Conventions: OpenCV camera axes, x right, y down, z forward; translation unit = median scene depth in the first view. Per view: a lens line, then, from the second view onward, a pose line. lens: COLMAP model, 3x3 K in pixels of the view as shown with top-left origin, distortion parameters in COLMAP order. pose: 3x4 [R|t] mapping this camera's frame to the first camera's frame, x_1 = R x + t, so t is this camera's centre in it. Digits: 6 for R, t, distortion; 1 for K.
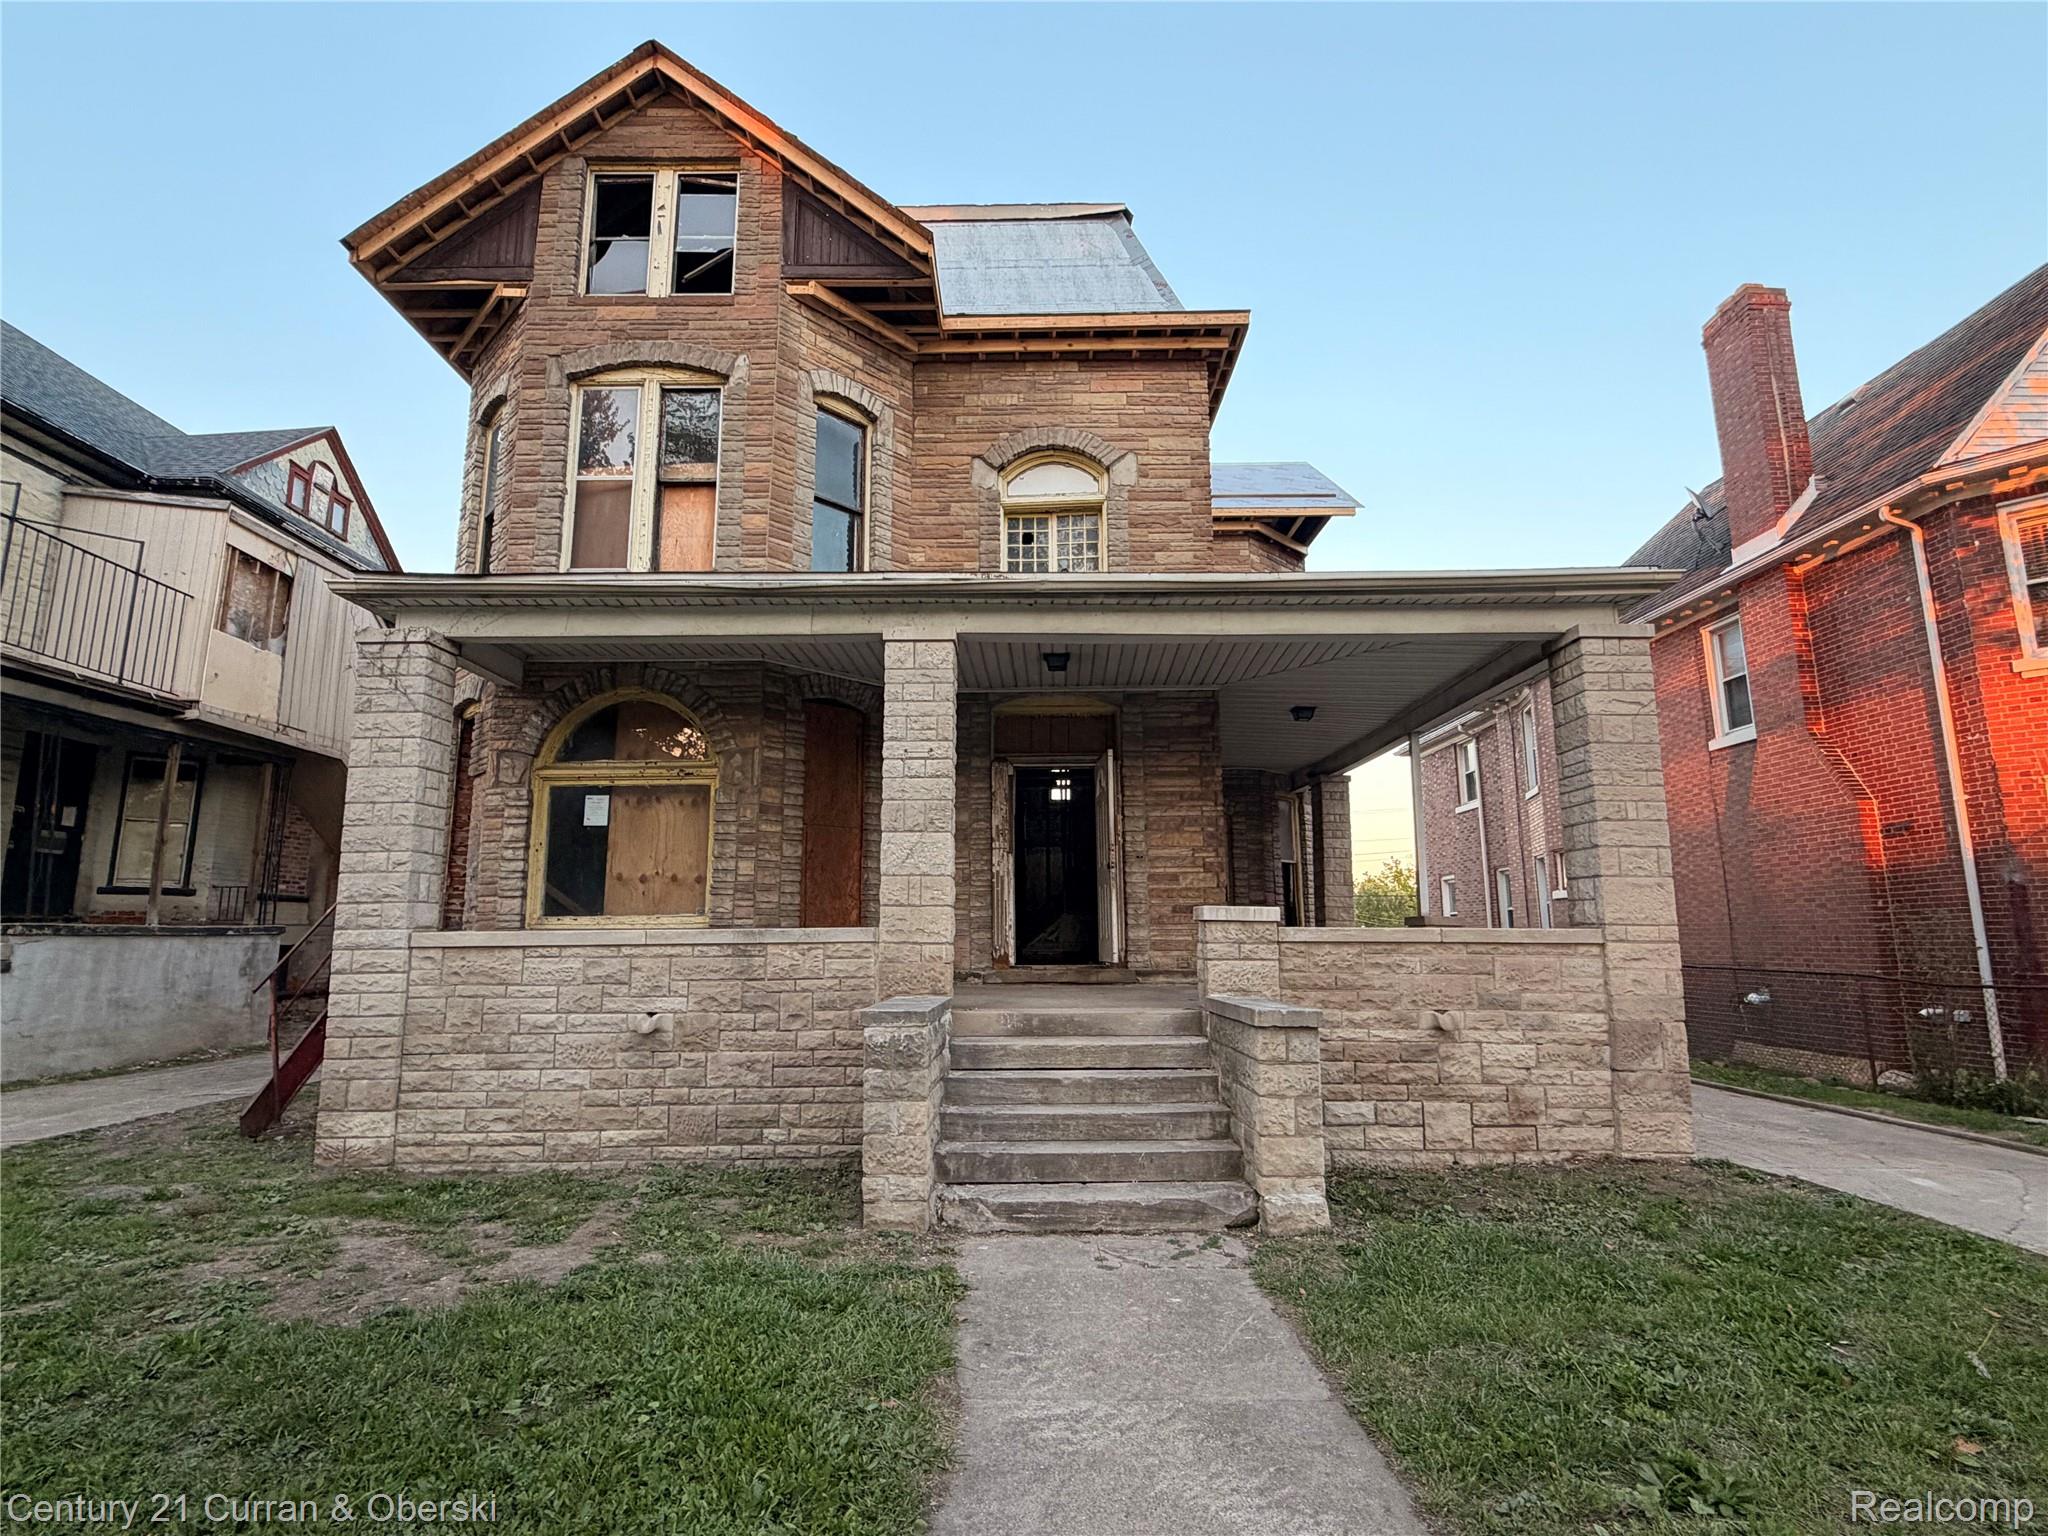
lens RADIAL K [[1020.8, 0, 1015.3], [0, 1020.8, 762.8], [0, 0, 1]] dist [-0.000571, -0.000205]
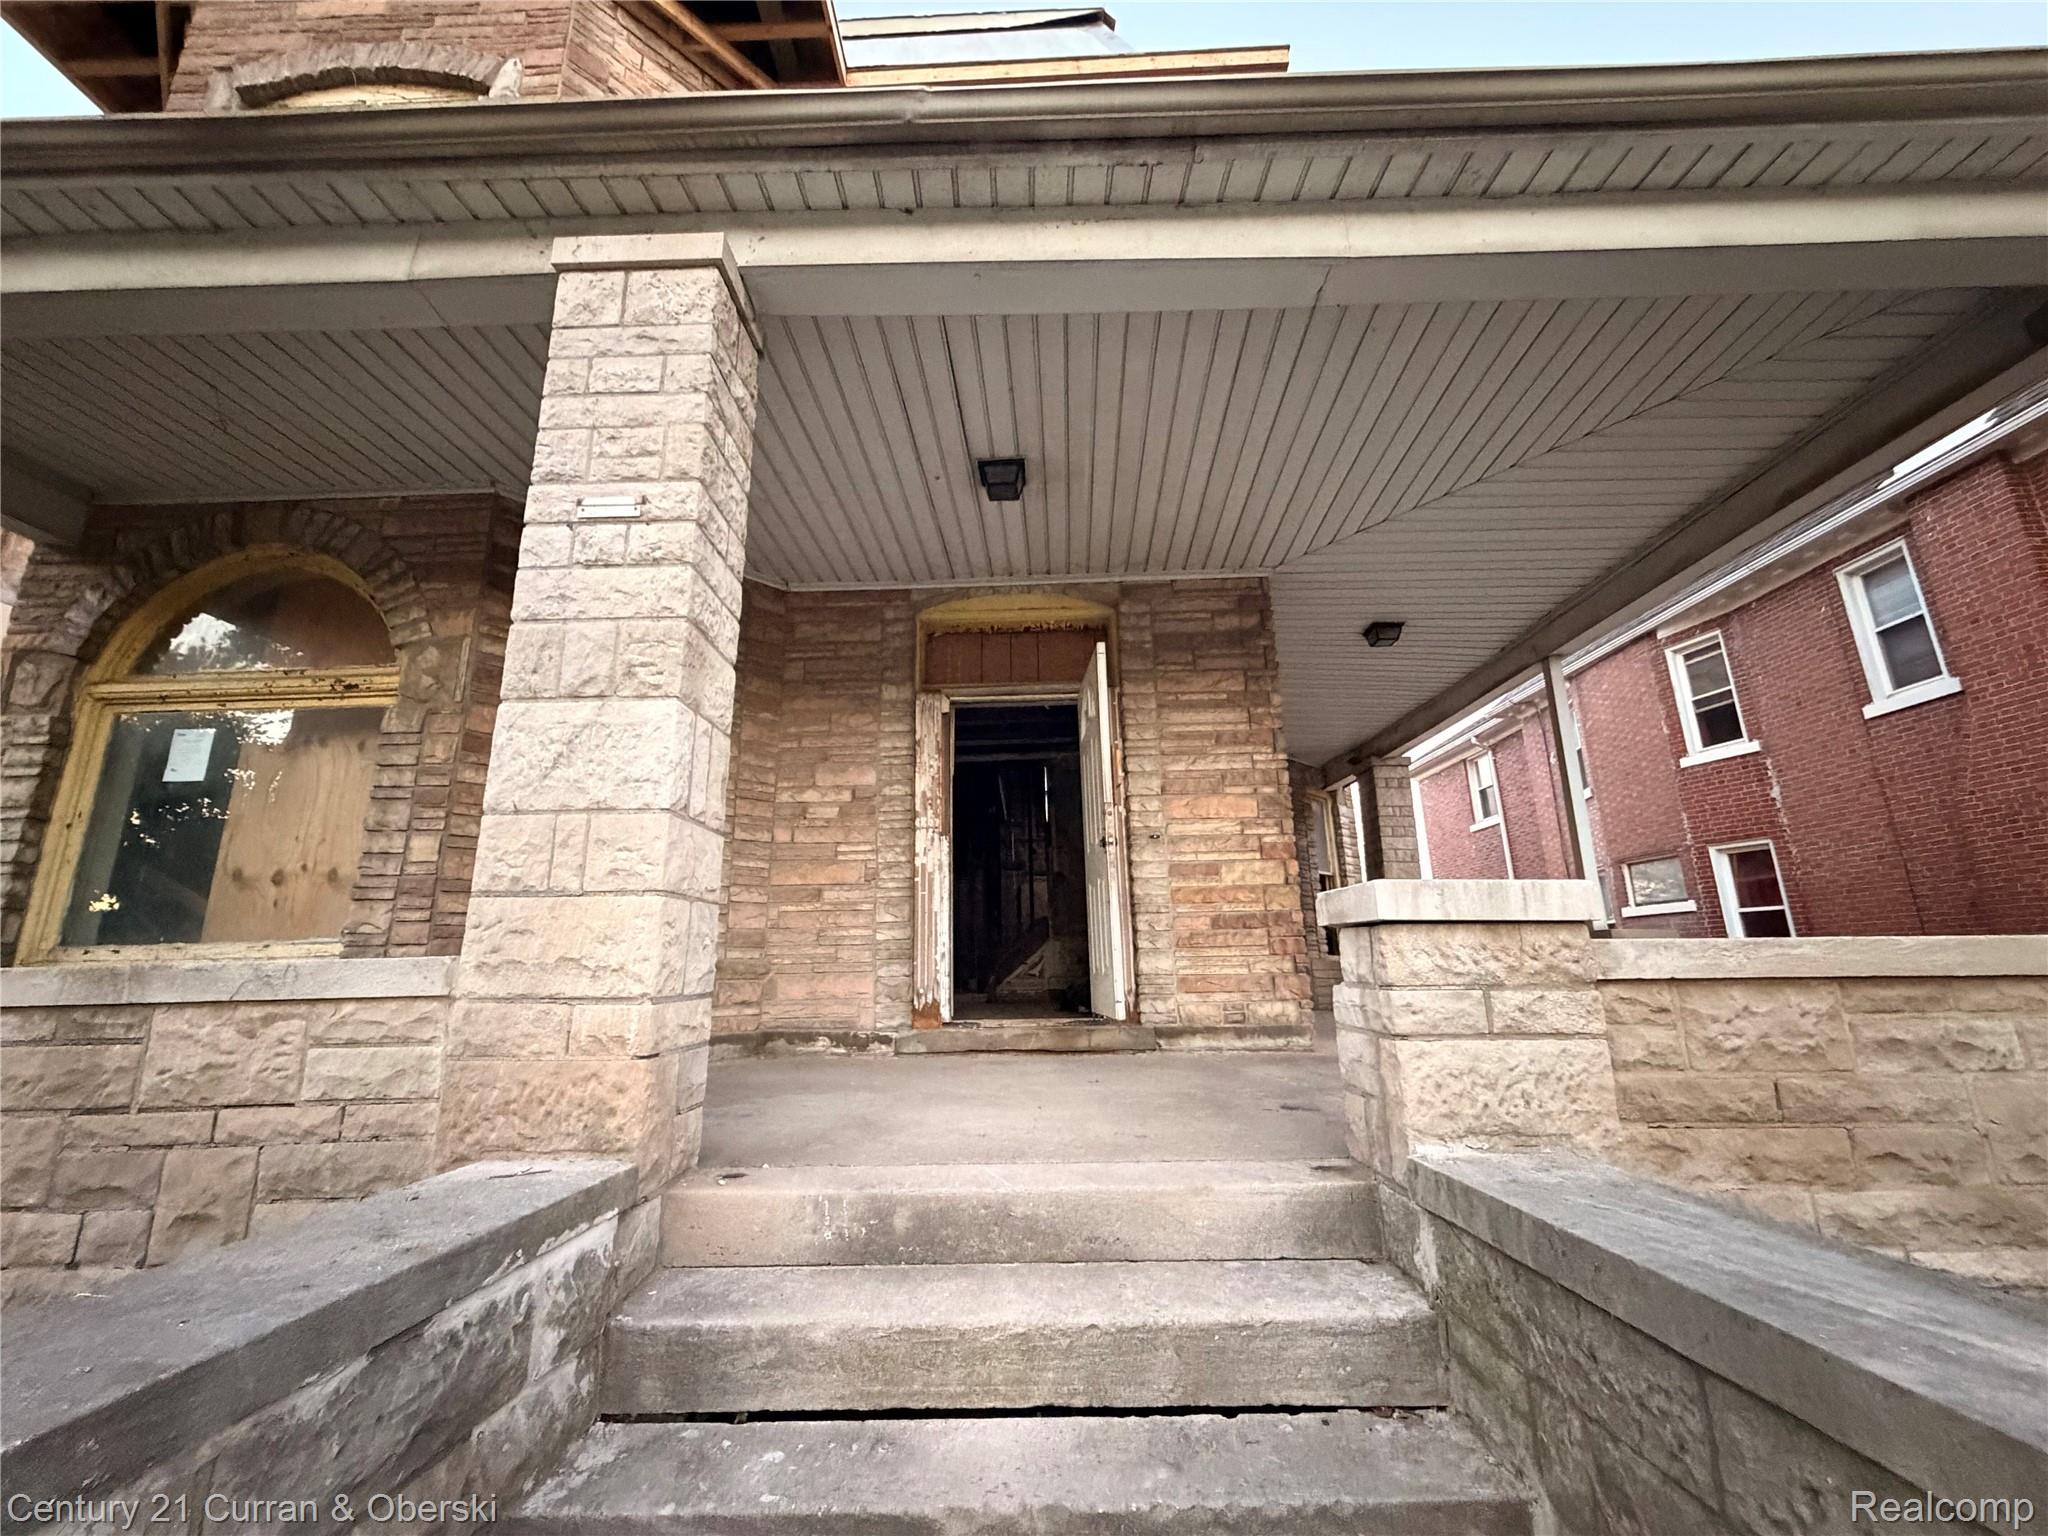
lens RADIAL K [[811.8, 0, 1013.1], [0, 811.8, 768.4], [0, 0, 1]] dist [0.000251, -0.000044]
pose [[0.999623, -0.018626, -0.020180, 0.052302], [0.017093, 0.997136, -0.073678, 0.093711], [0.021495, 0.073305, 0.997078, 0.557258]]
